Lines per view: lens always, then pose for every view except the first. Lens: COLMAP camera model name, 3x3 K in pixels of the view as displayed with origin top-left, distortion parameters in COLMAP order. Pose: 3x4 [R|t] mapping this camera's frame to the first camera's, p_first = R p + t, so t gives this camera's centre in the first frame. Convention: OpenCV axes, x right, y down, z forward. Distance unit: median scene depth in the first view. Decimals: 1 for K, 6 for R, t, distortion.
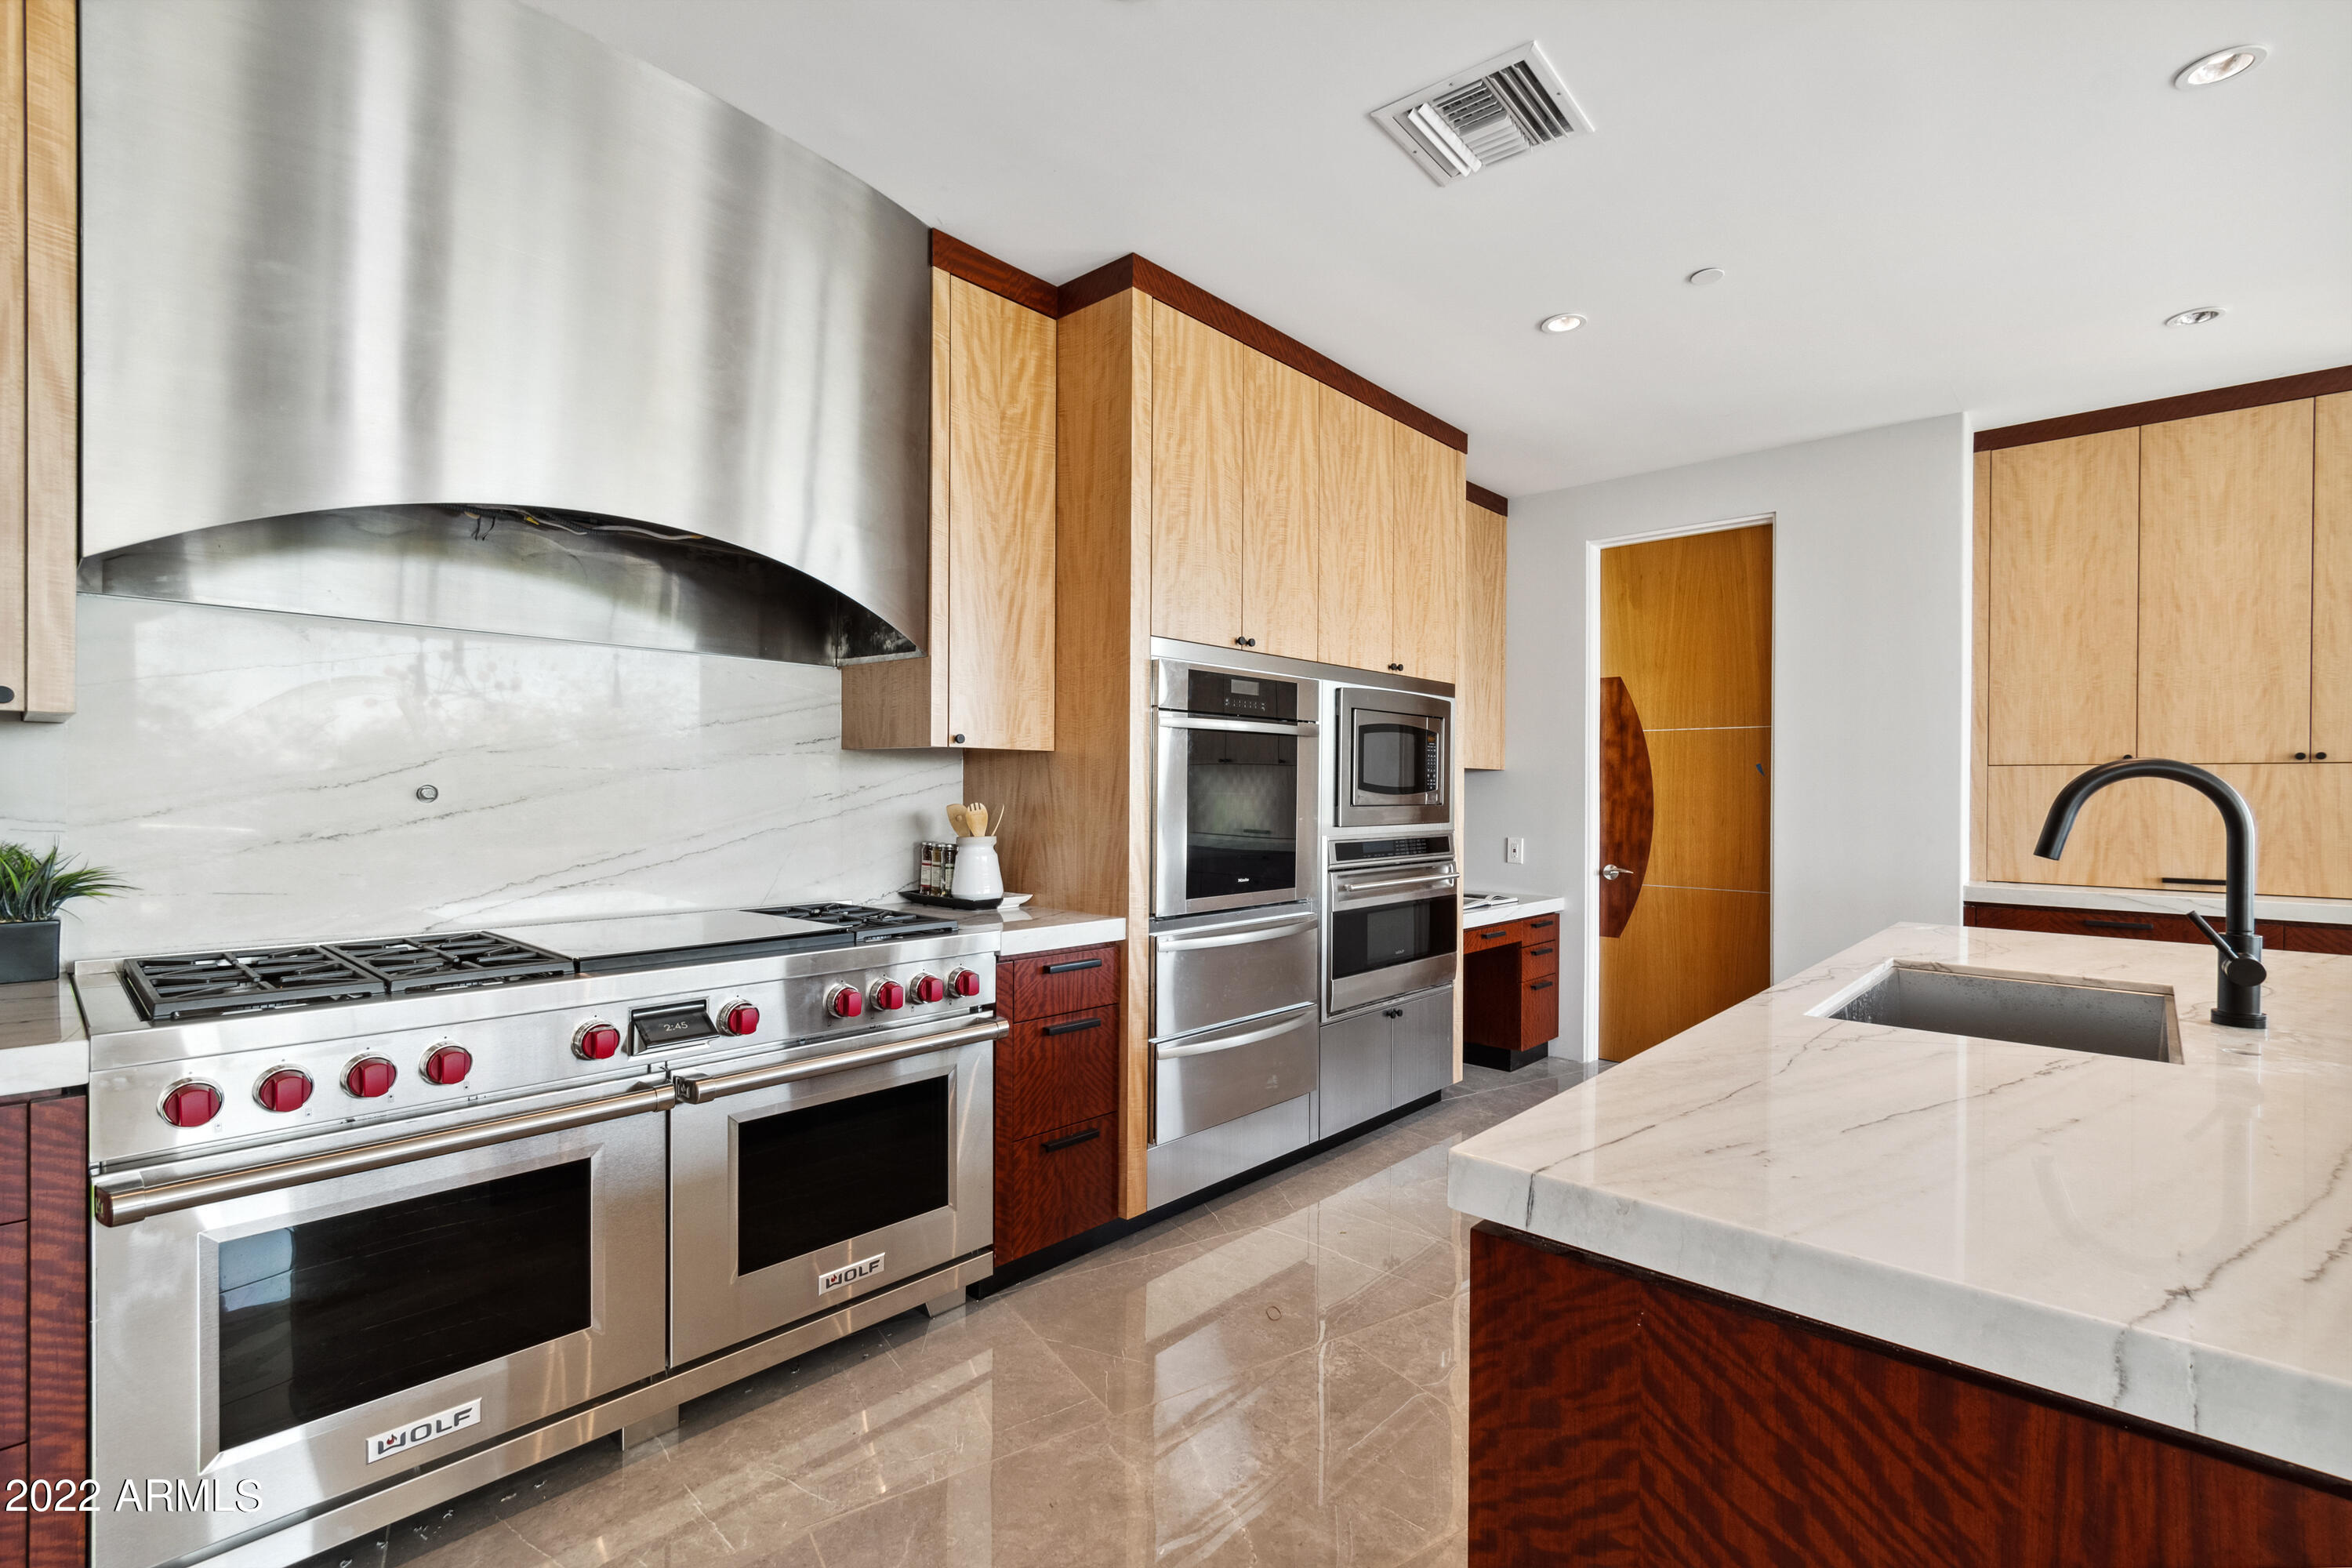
lens RADIAL K [[1060.4, 0, 1159.6], [0, 1060.4, 768.9], [0, 0, 1]] dist [0.004167, -0.001066]
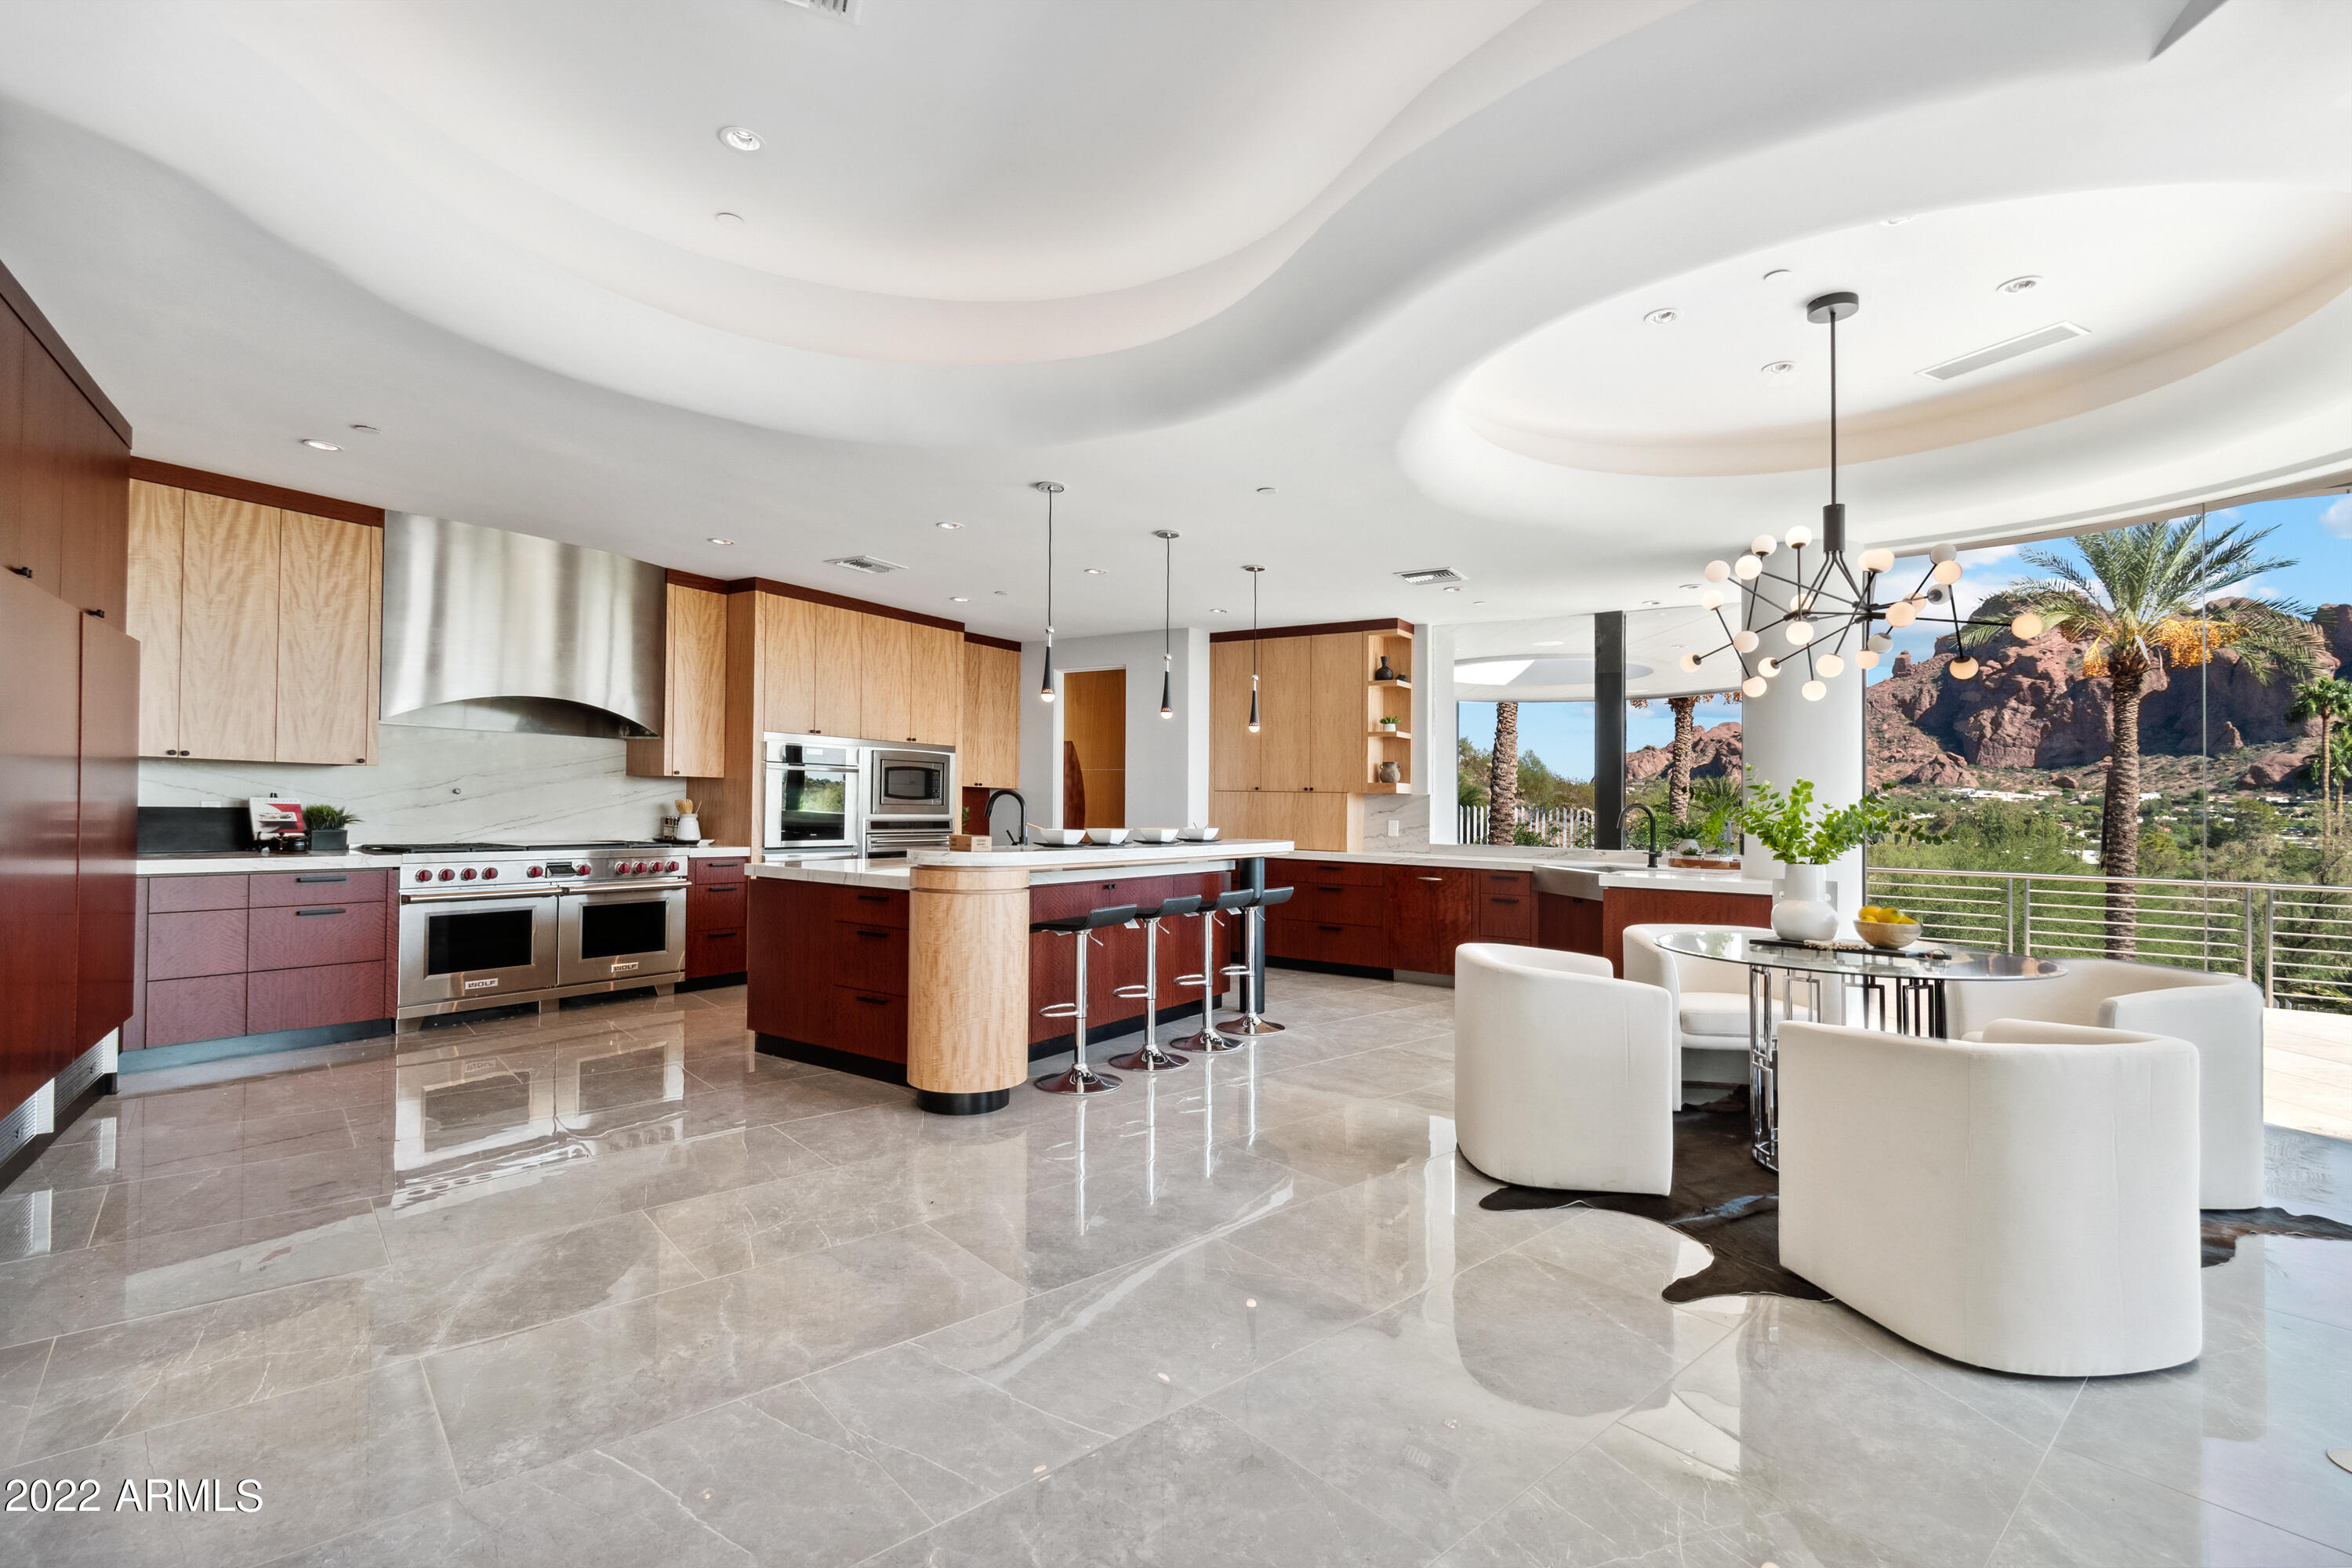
lens RADIAL K [[1060.4, 0, 1162.3], [0, 1060.4, 782.8], [0, 0, 1]] dist [0.004167, -0.001066]
pose [[0.988015, 0.014767, 0.153652, 0.515574], [-0.014070, 0.999885, -0.005624, -0.006534], [-0.153717, 0.003394, 0.988109, -1.519108]]
